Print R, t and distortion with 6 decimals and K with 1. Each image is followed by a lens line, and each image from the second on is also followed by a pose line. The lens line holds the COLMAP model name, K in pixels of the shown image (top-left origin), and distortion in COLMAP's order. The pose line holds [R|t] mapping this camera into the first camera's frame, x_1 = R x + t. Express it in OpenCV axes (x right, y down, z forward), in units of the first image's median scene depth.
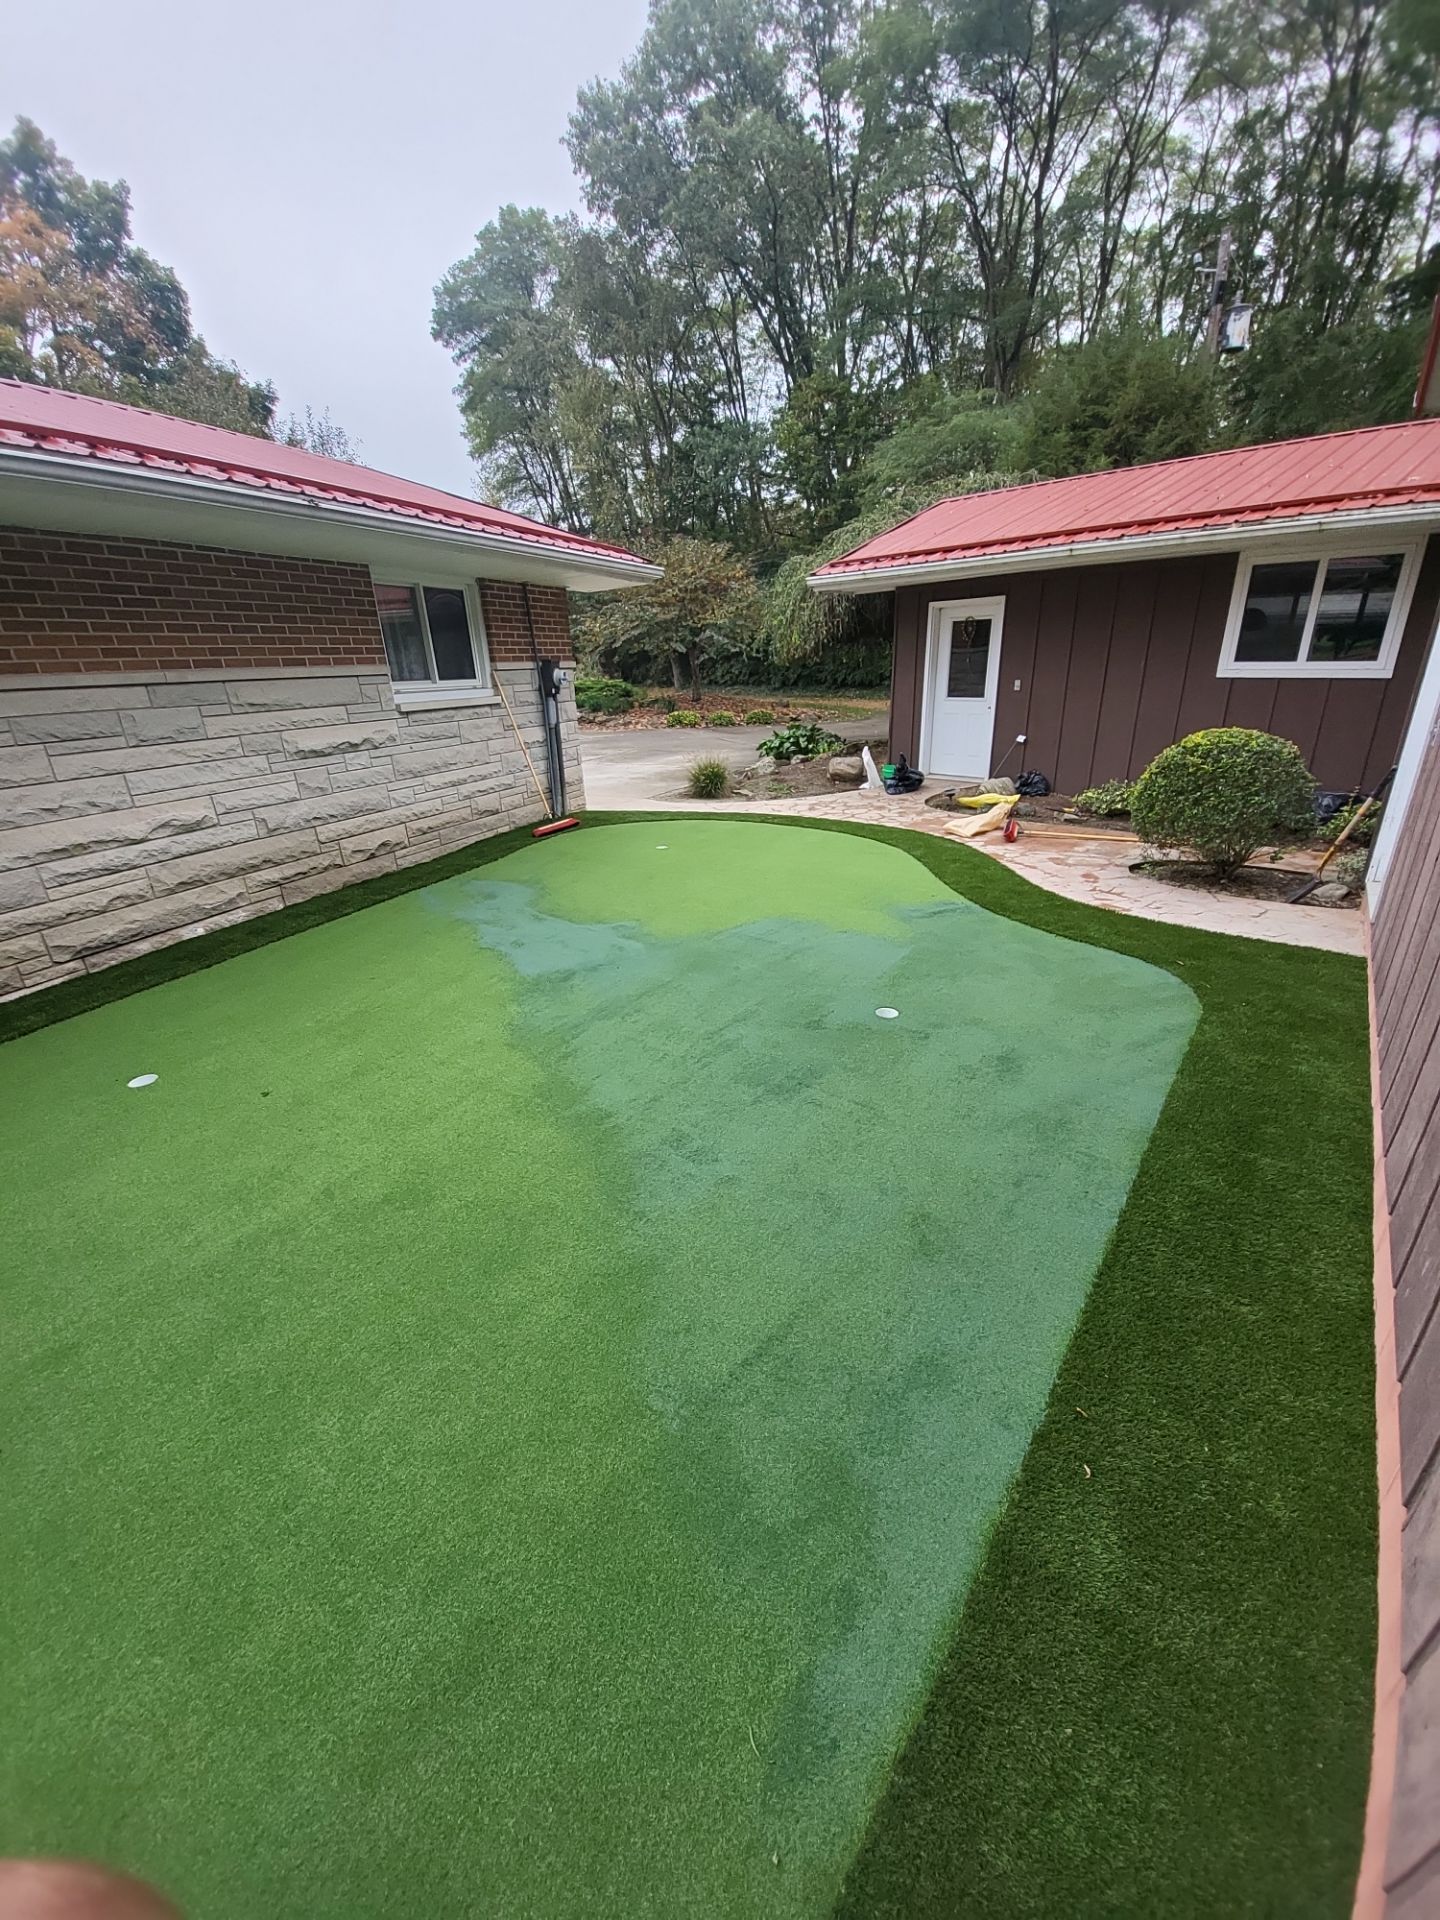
lens RADIAL K [[761.3, 0, 739.5], [0, 761.3, 971.6], [0, 0, 1]] dist [0.000908, -0.008537]
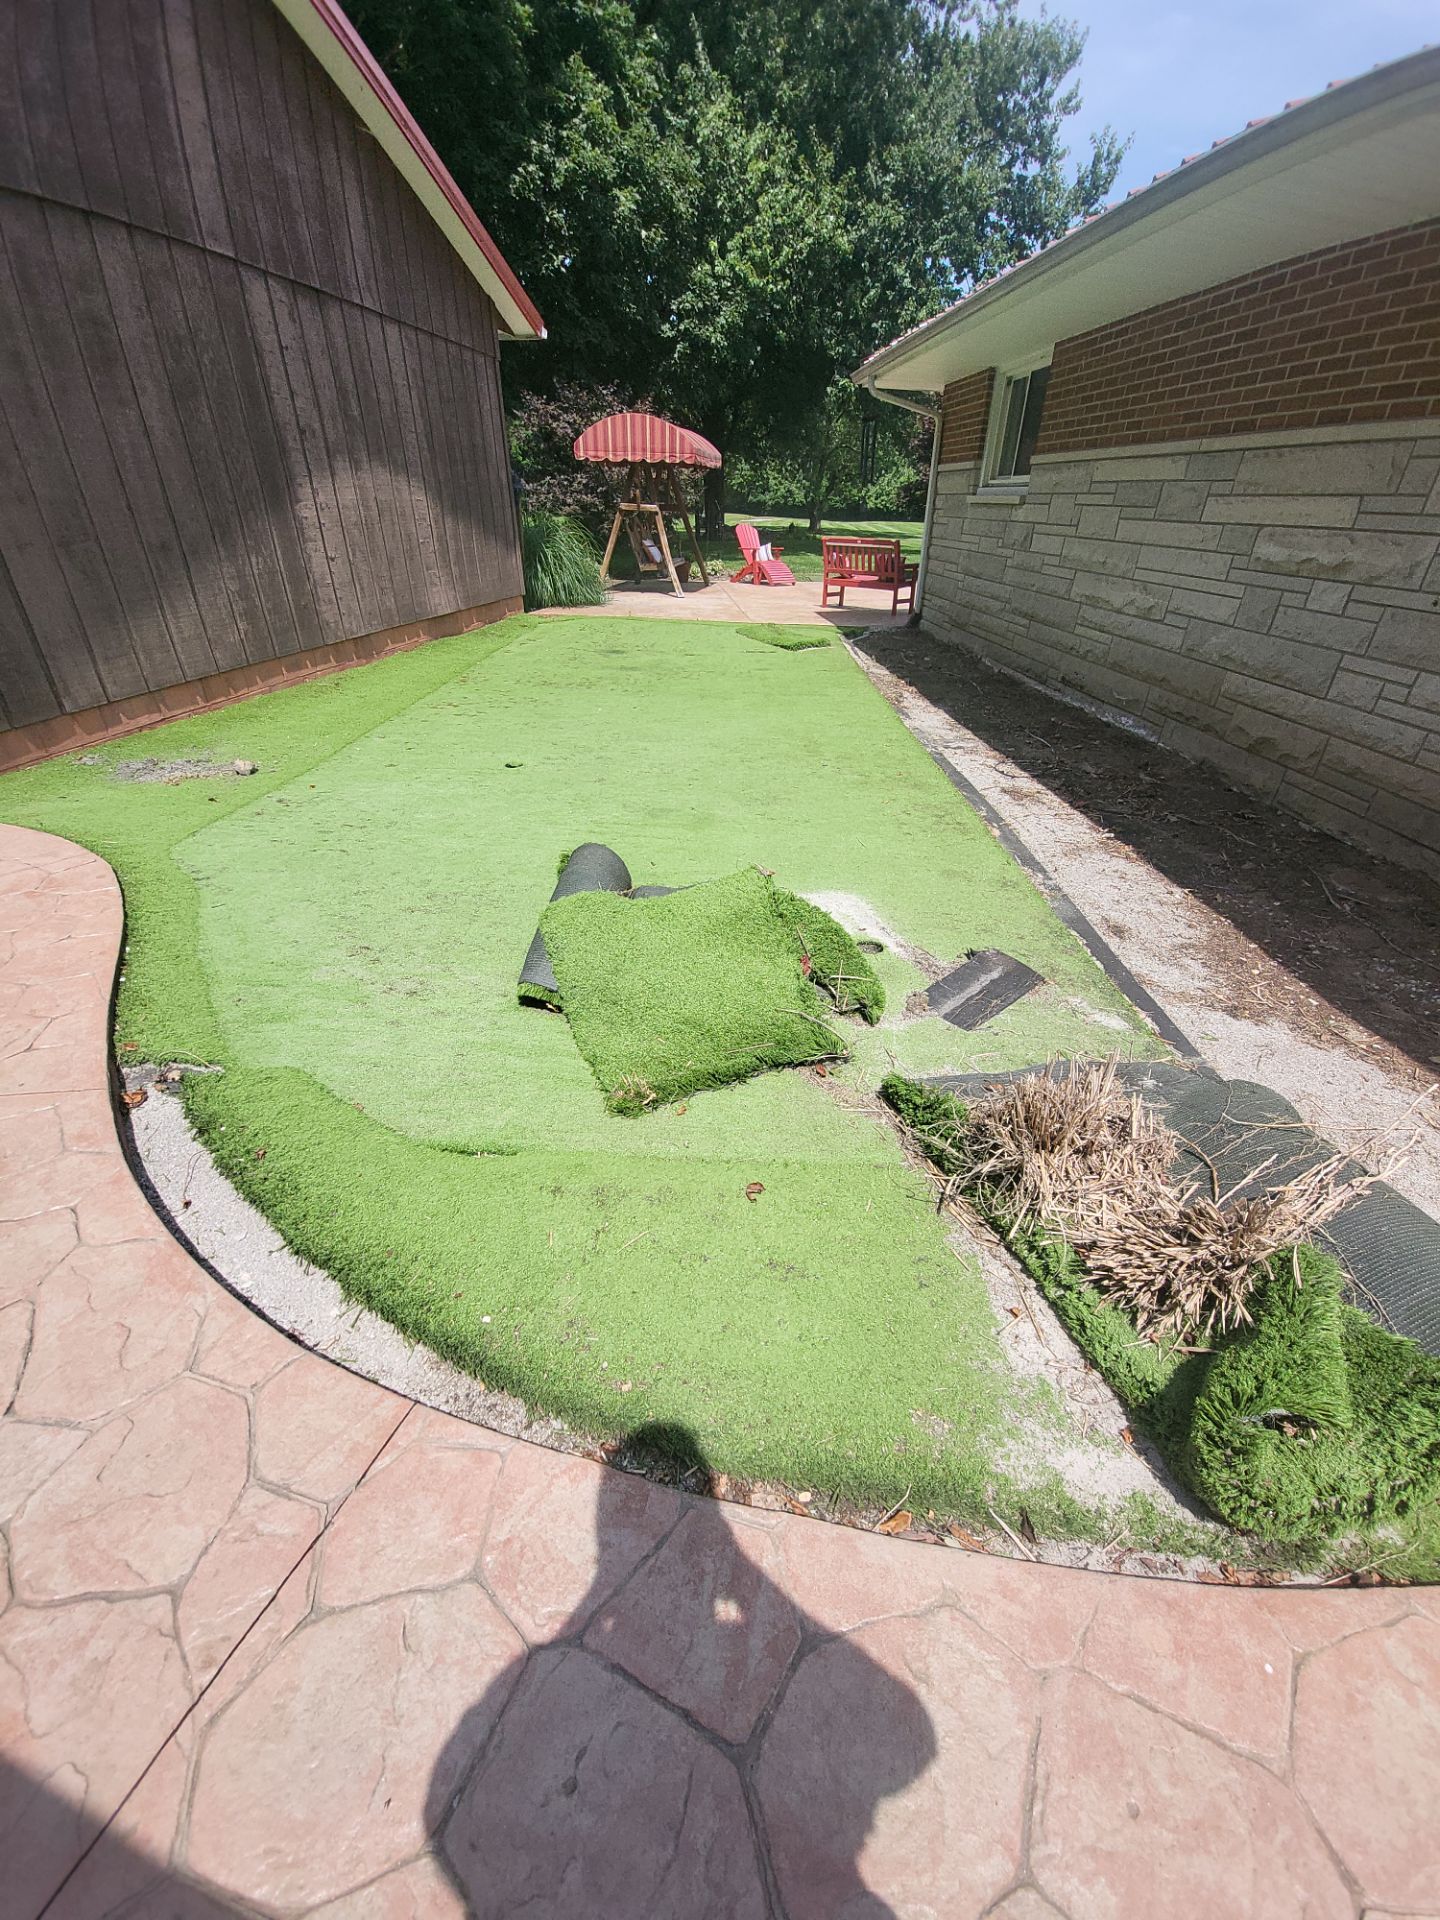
lens RADIAL K [[761.3, 0, 731.1], [0, 761.3, 977.3], [0, 0, 1]] dist [0.000908, -0.008537]
pose [[-0.883936, 0.258948, -0.389362, 0.229442], [-0.171010, 0.595972, 0.784585, -0.496128], [0.435216, 0.760108, -0.482518, 1.335754]]
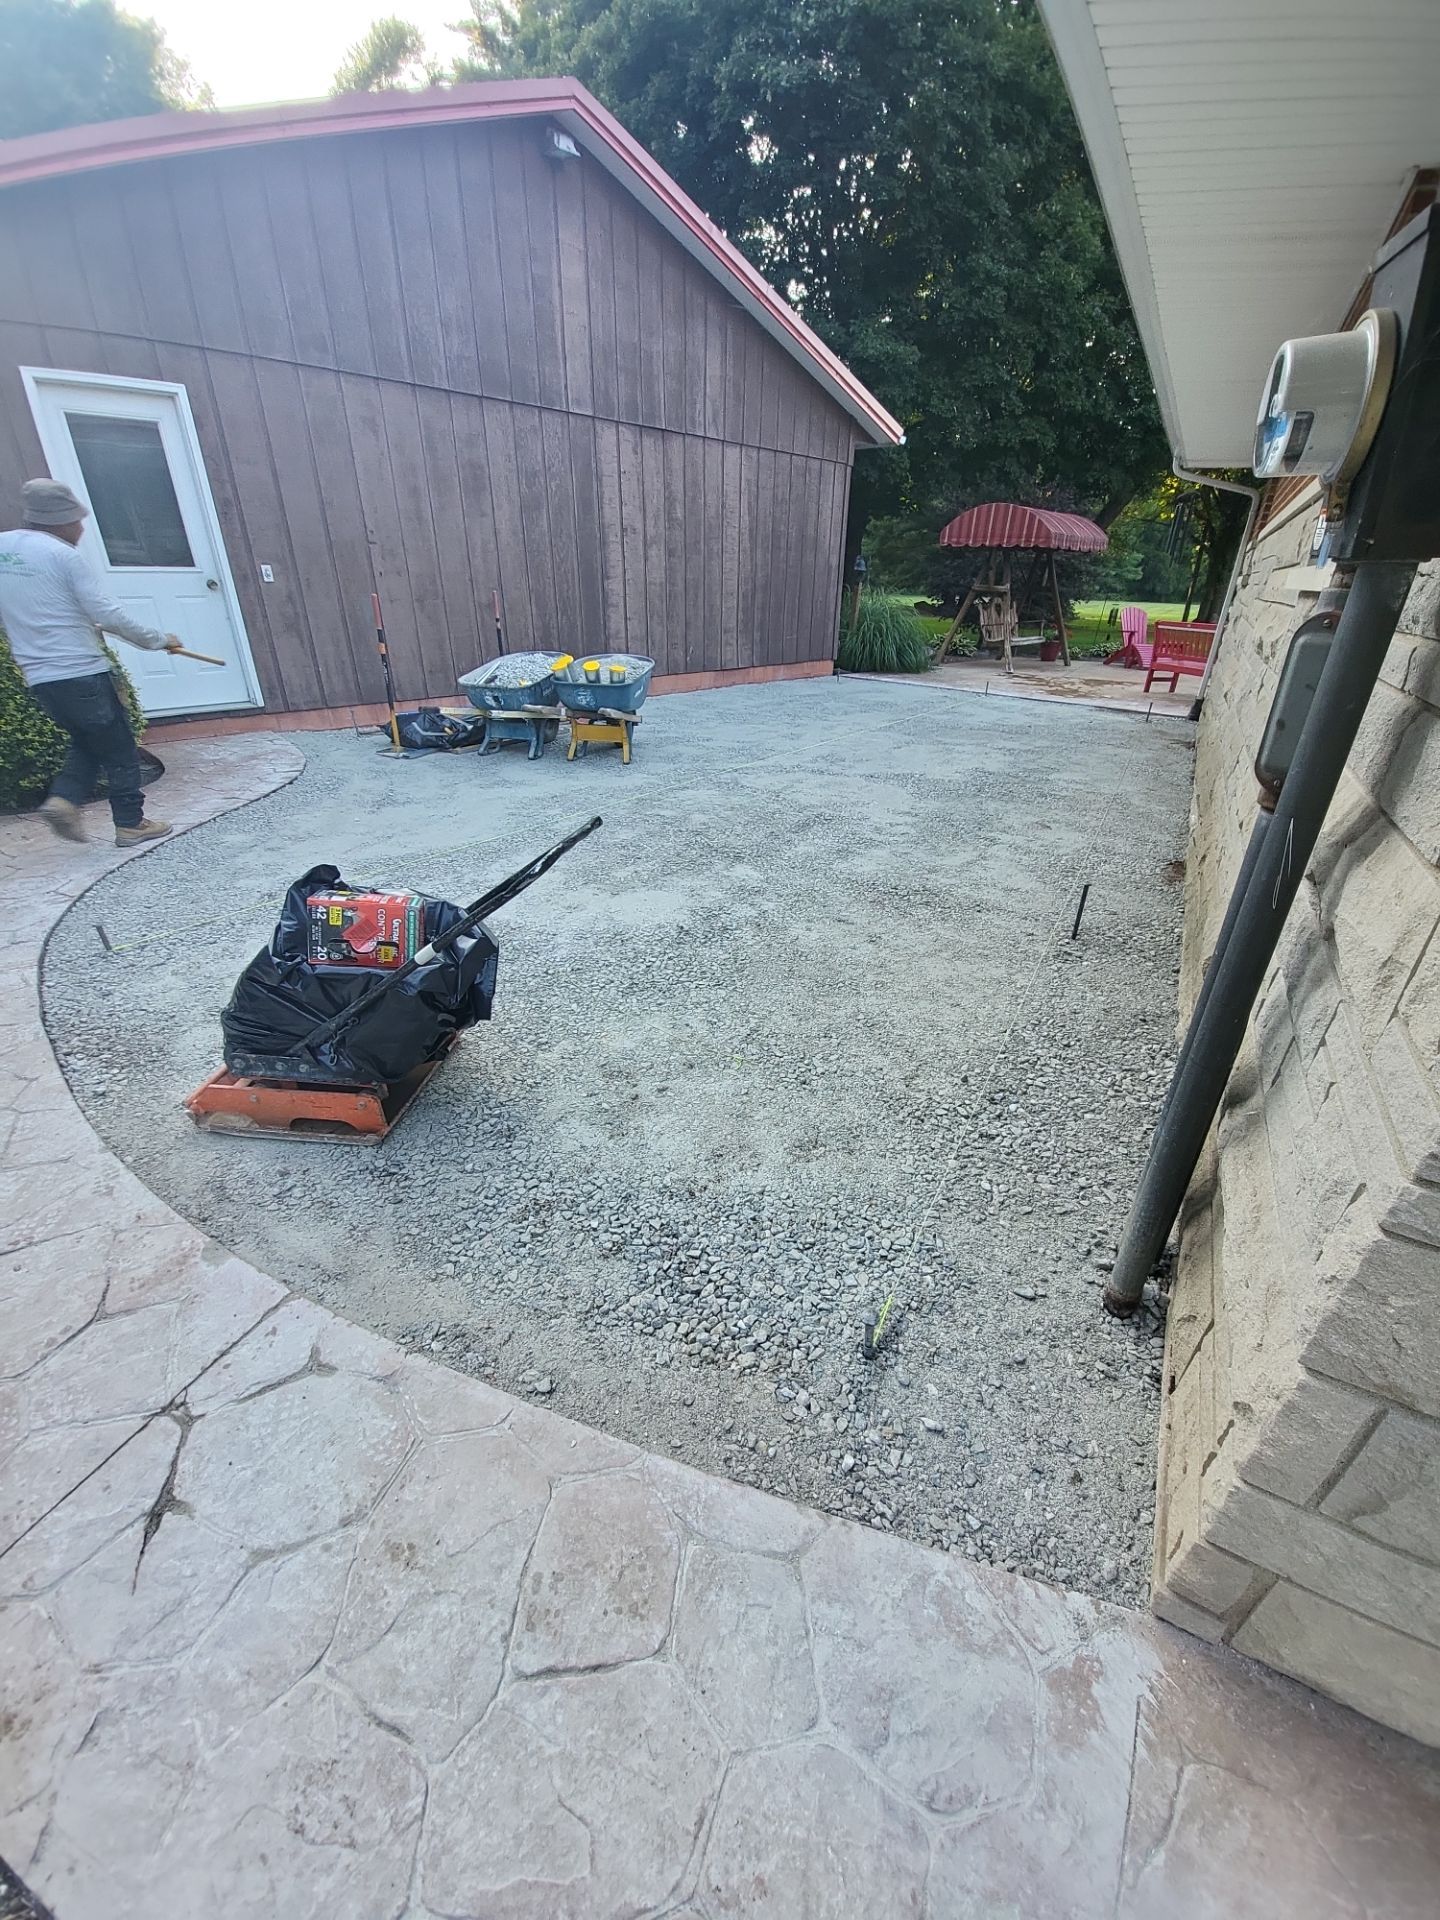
lens RADIAL K [[754.3, 0, 722.1], [0, 754.3, 980.4], [0, 0, 1]] dist [-0.014632, -0.000863]
pose [[-0.992808, -0.043036, 0.111713, -0.203068], [0.058593, 0.639068, 0.766915, -0.553958], [-0.104398, 0.767945, -0.631950, 1.526161]]
